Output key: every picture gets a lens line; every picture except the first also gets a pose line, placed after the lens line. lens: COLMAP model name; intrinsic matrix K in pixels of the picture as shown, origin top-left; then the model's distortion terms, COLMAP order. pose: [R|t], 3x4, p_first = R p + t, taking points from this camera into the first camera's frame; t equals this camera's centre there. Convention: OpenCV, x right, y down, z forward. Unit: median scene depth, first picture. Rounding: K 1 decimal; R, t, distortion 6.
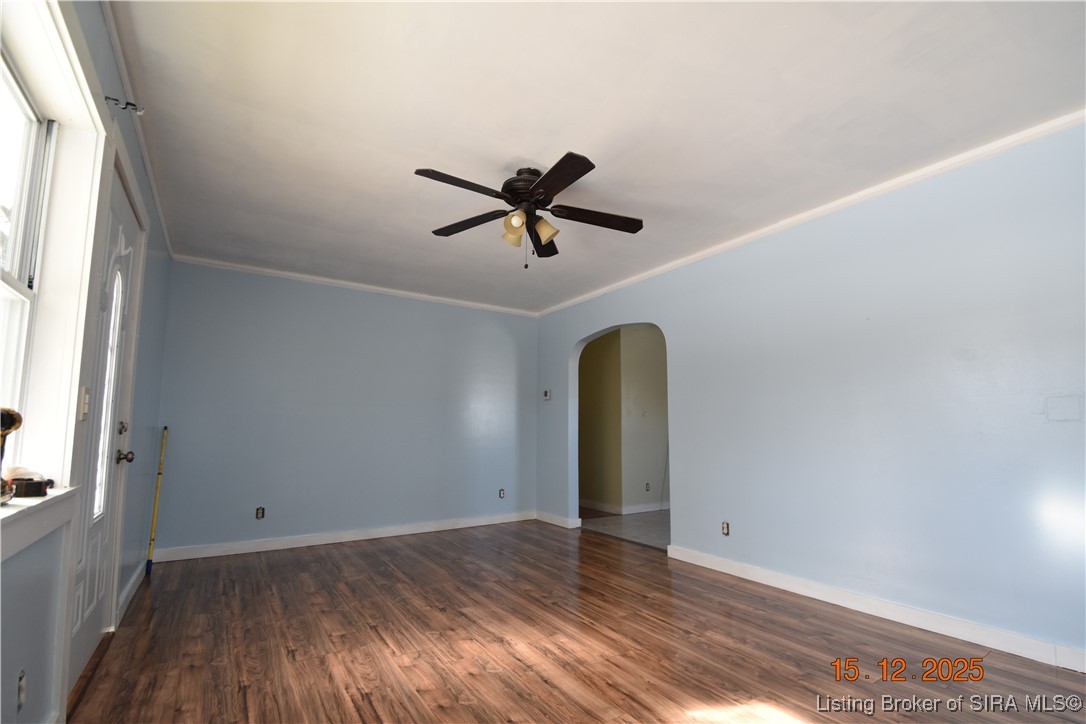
lens RADIAL K [[486.8, 0, 547.0], [0, 486.8, 370.4], [0, 0, 1]] dist [0.021902, -0.011738]
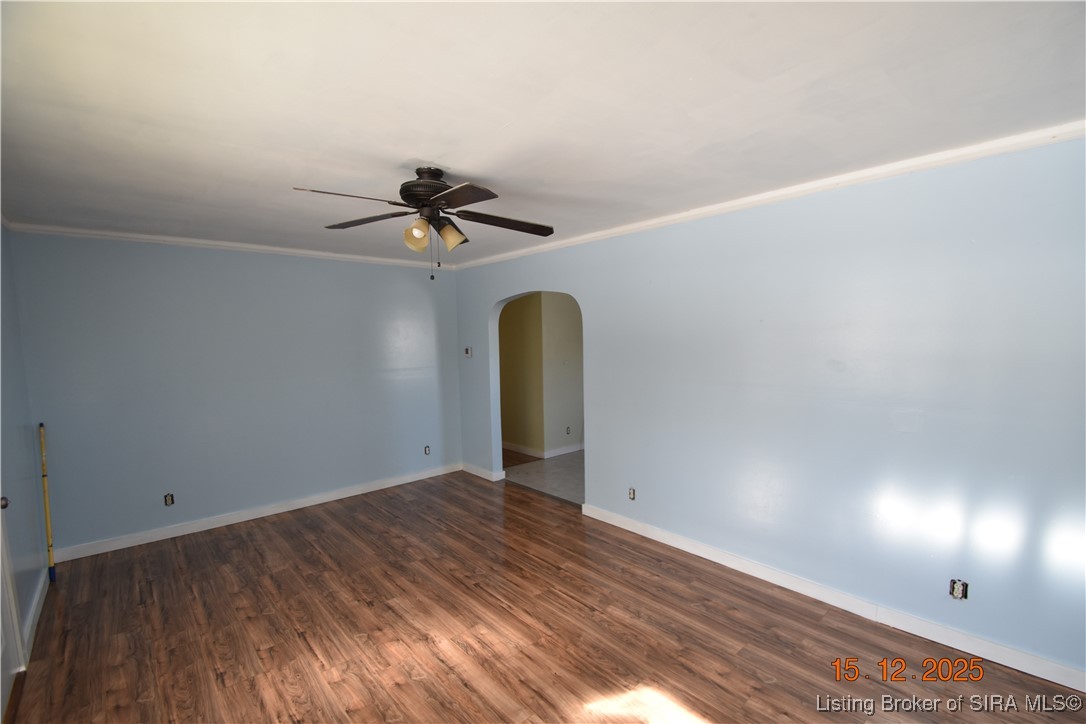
lens RADIAL K [[486.8, 0, 545.4], [0, 486.8, 365.0], [0, 0, 1]] dist [0.021902, -0.011738]
pose [[0.990064, -0.036655, 0.135756, 0.041659], [0.009090, 0.980092, 0.198335, -0.245570], [-0.140323, -0.195131, 0.970687, 0.014784]]
